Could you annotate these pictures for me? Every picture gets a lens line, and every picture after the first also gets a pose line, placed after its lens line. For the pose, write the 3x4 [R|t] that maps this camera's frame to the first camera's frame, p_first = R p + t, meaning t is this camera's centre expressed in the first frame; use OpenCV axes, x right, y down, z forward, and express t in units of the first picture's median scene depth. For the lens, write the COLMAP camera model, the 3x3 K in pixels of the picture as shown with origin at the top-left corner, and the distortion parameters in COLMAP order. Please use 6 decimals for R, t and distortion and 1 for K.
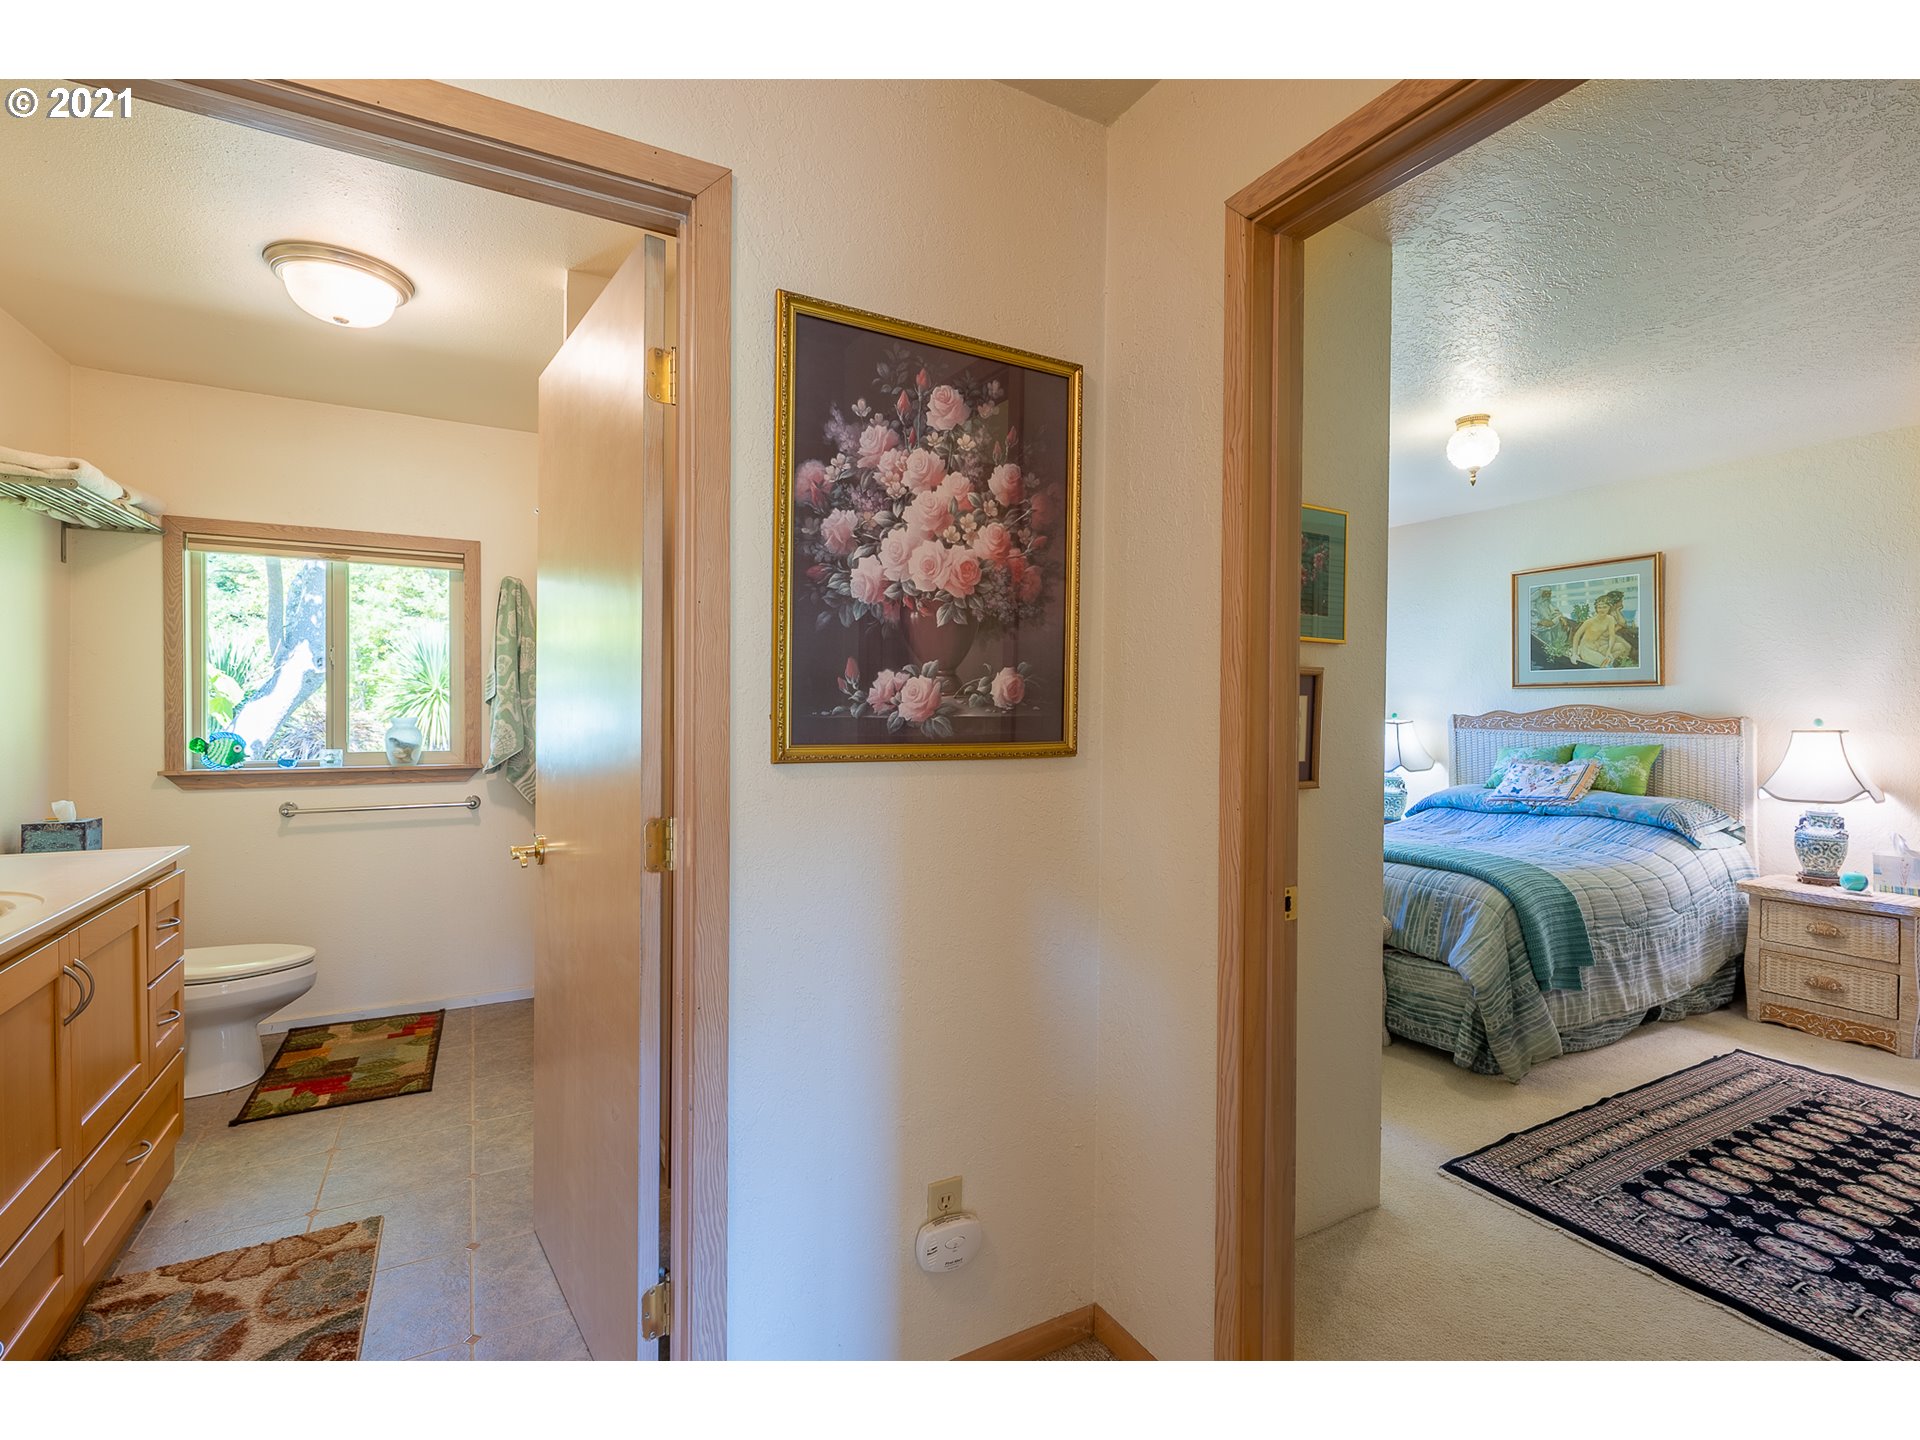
lens RADIAL K [[882.8, 0, 965.0], [0, 882.8, 714.1], [0, 0, 1]] dist [0.000364, 0.000216]
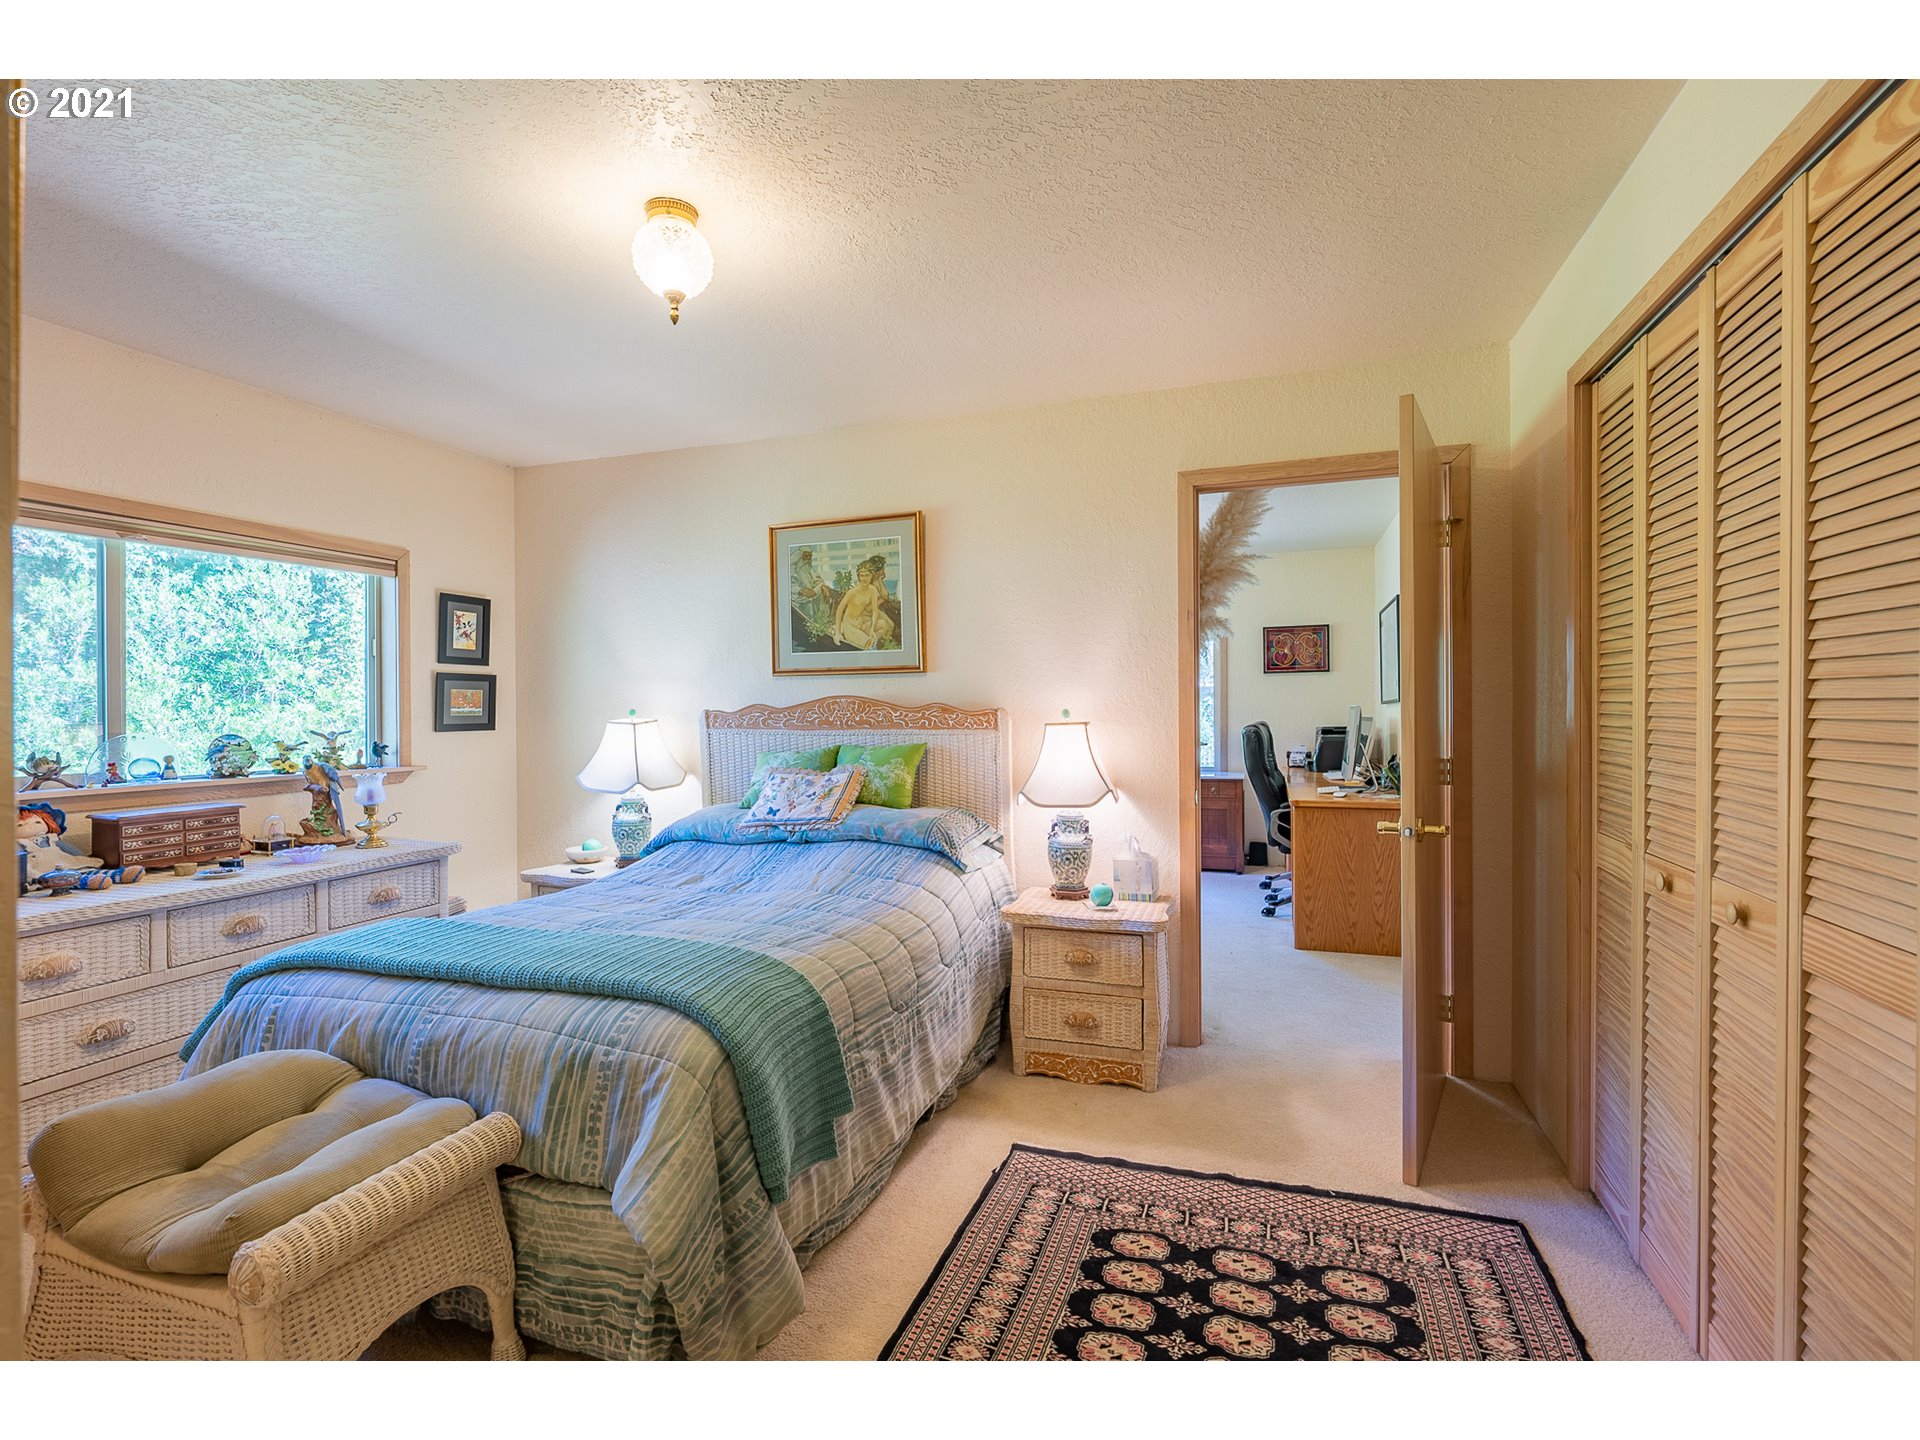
lens RADIAL K [[882.8, 0, 965.0], [0, 882.8, 714.1], [0, 0, 1]] dist [0.000364, 0.000216]
pose [[0.749592, -0.017315, 0.661673, 0.298699], [0.015285, 0.999844, 0.008848, 0.000620], [-0.661723, 0.003482, 0.749740, 0.393236]]
